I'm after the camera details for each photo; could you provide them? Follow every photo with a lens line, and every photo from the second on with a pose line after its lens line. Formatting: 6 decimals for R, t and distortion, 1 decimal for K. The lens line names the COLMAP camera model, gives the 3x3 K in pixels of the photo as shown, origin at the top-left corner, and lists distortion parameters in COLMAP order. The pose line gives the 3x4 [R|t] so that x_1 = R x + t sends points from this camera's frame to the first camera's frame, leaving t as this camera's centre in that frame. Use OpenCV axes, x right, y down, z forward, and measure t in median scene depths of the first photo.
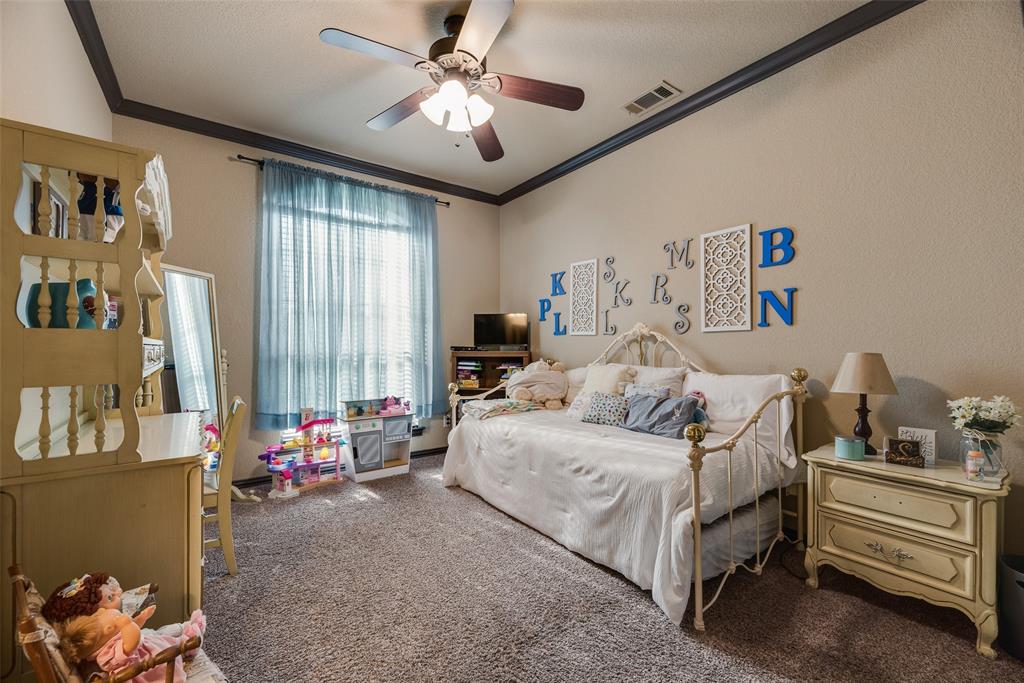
lens RADIAL K [[415.6, 0, 510.9], [0, 415.6, 349.6], [0, 0, 1]] dist [0.000696, -0.000173]
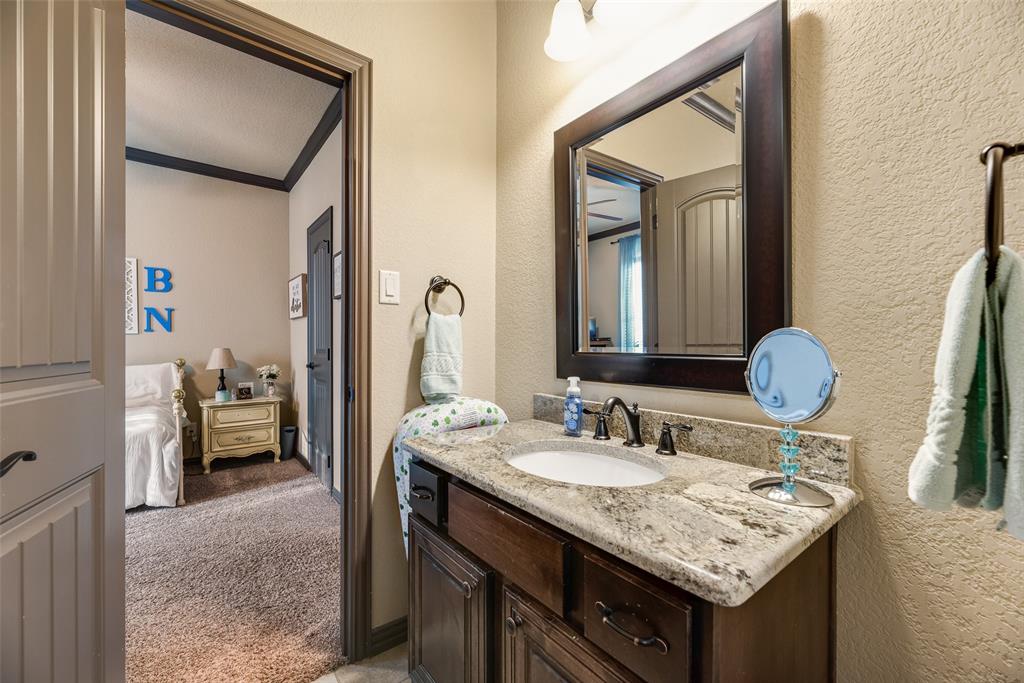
lens RADIAL K [[400.2, 0, 511.2], [0, 400.2, 342.4], [0, 0, 1]] dist [-0.000080, -0.000014]
pose [[-0.041817, 0.001480, 0.999124, -1.063831], [0.008906, 0.999960, -0.001108, -0.005605], [-0.999086, 0.008852, -0.041829, -0.274991]]
